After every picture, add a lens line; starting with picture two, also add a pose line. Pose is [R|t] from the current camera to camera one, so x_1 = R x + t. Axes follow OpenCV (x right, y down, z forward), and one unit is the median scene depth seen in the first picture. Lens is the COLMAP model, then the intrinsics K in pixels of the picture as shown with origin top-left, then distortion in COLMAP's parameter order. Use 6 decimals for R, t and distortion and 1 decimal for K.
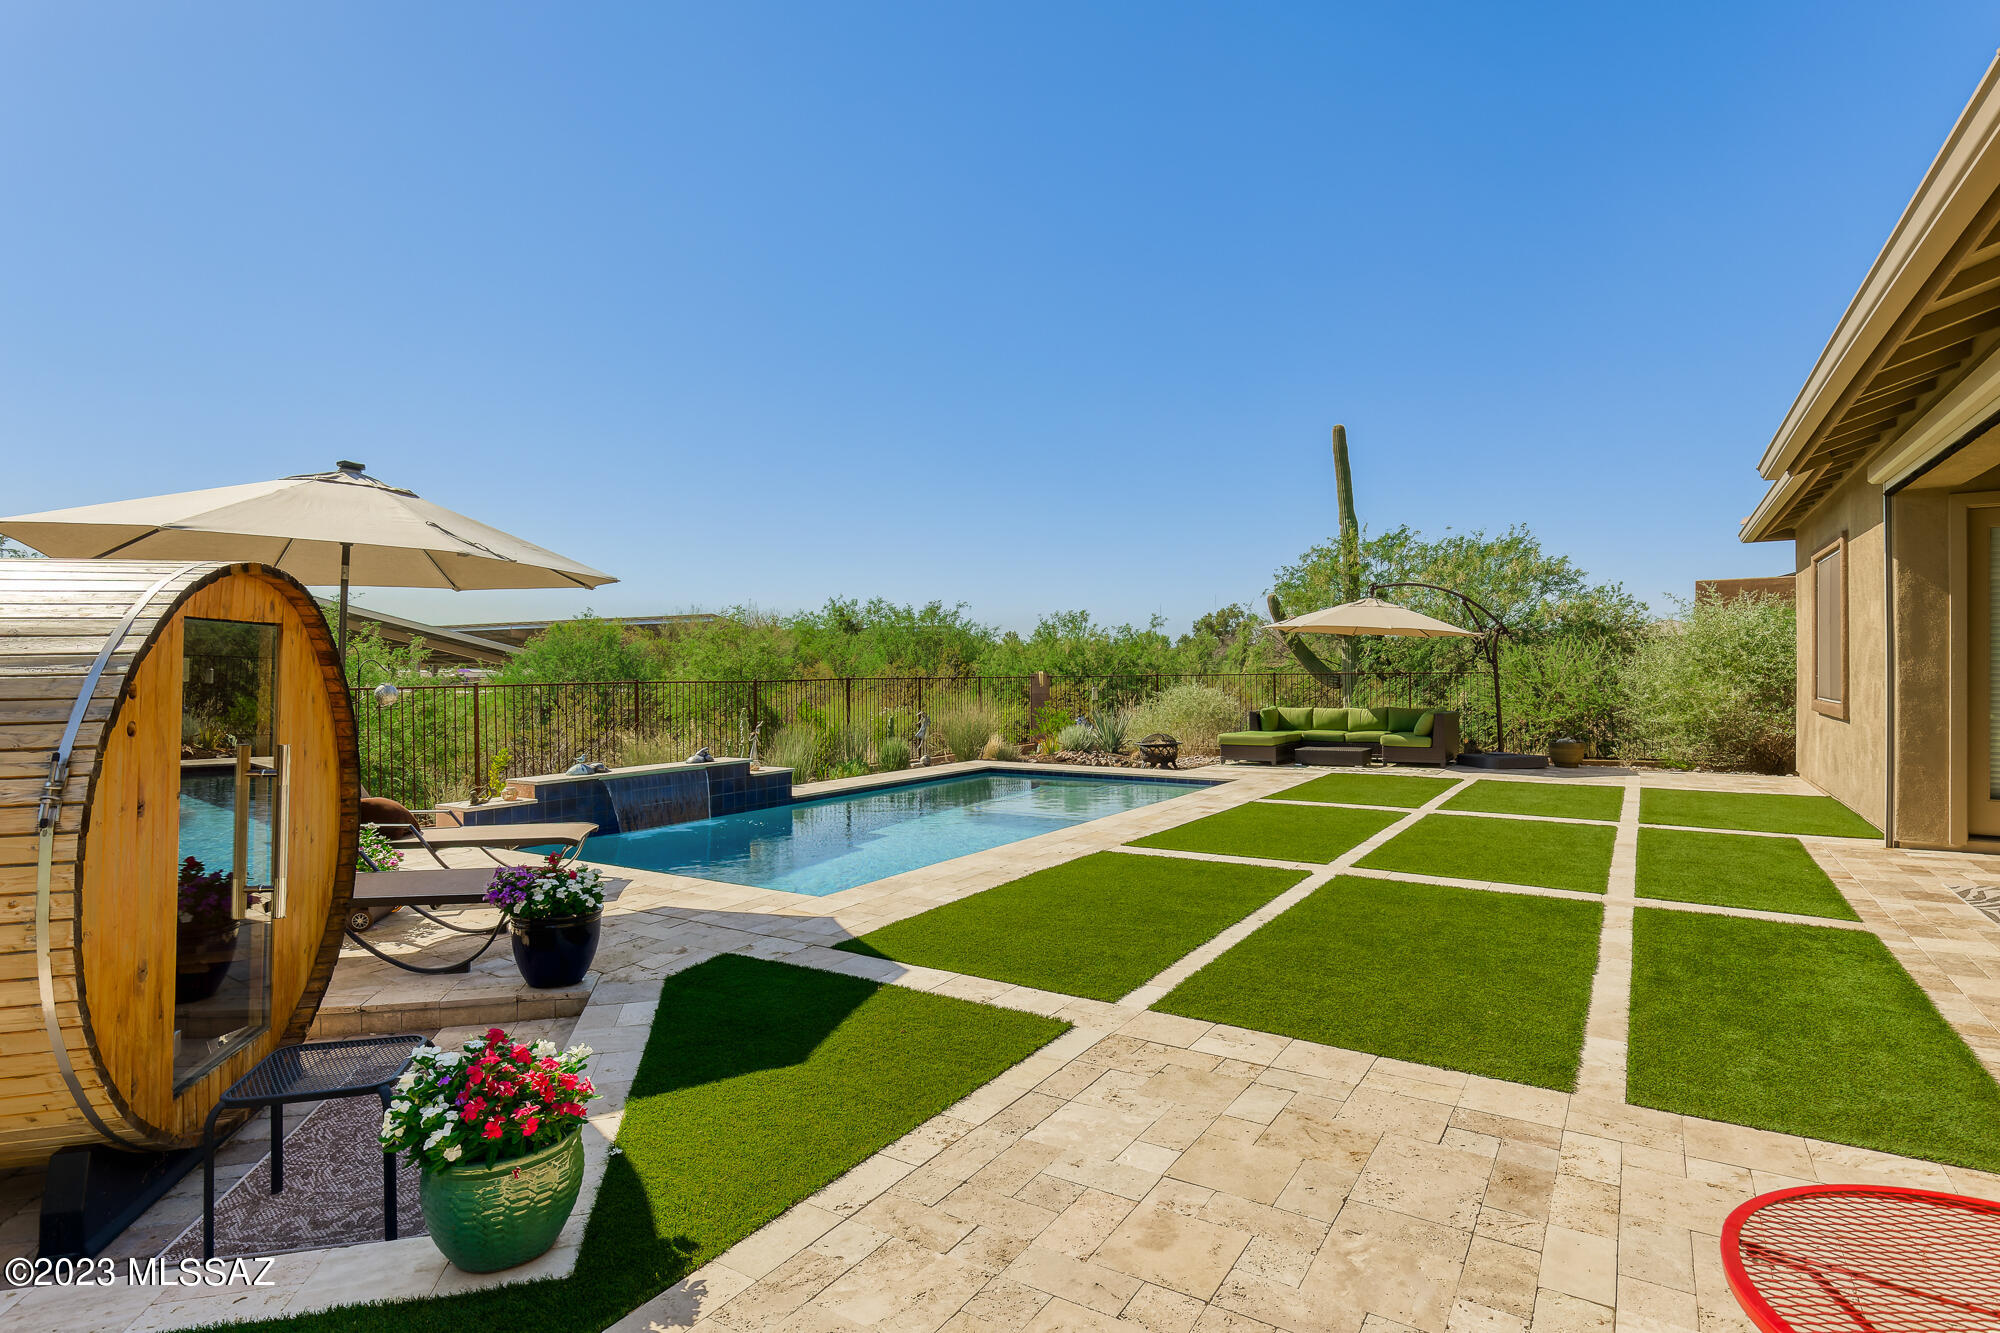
lens RADIAL K [[1013.7, 0, 1000.0], [0, 1013.7, 666.5], [0, 0, 1]] dist [0.001526, 0.000427]
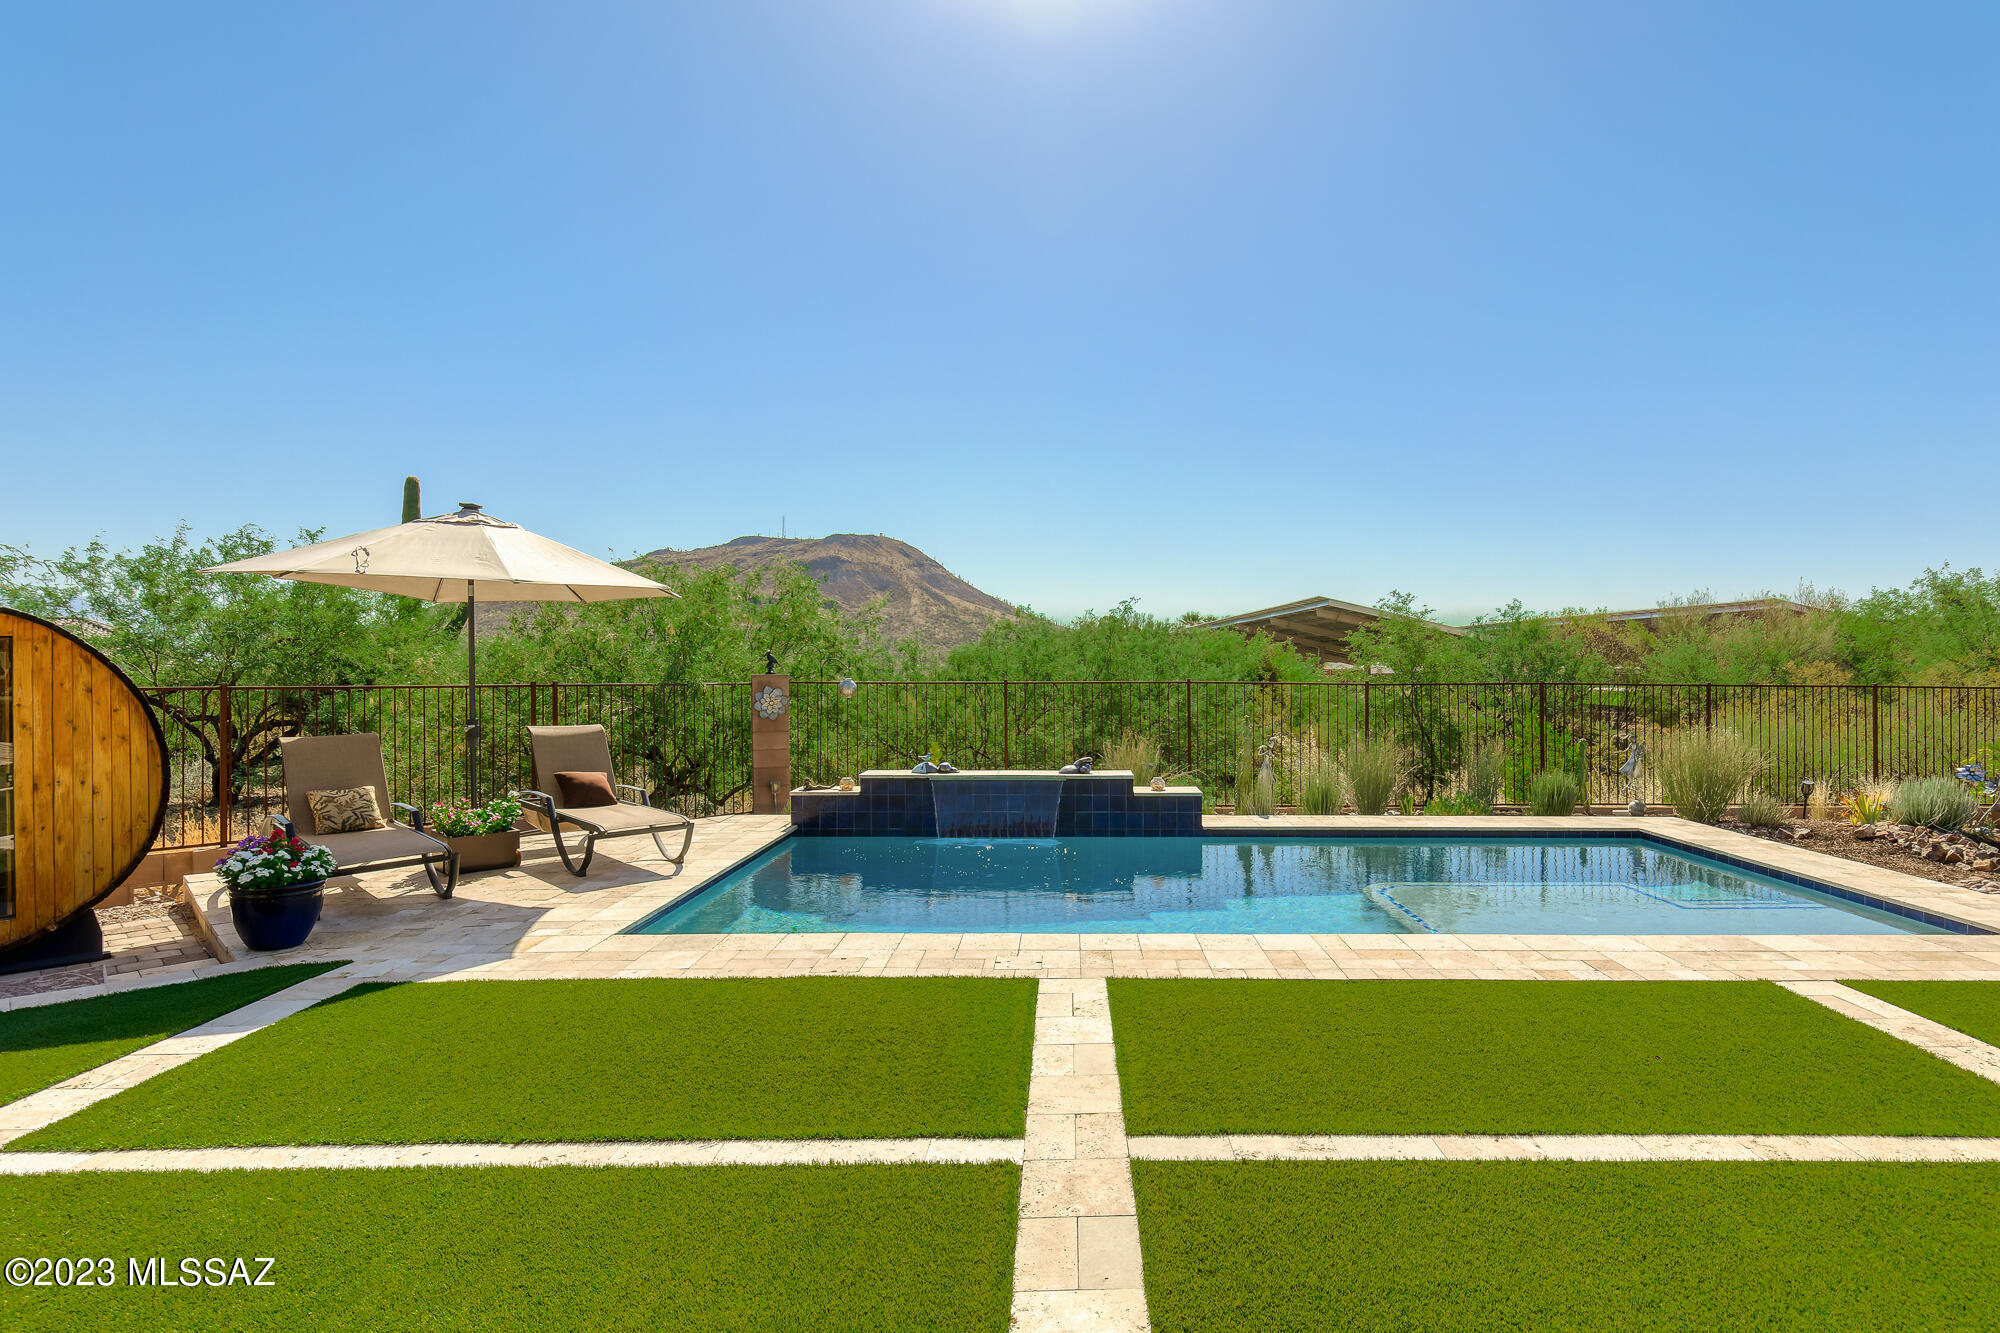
lens RADIAL K [[1027.6, 0, 1083.1], [0, 1027.6, 676.4], [0, 0, 1]] dist [0.002739, 0.001196]
pose [[0.550425, 0.014858, -0.834753, 0.430227], [-0.004403, 0.999879, 0.014894, -0.004394], [0.834873, -0.004523, 0.550424, 0.468682]]
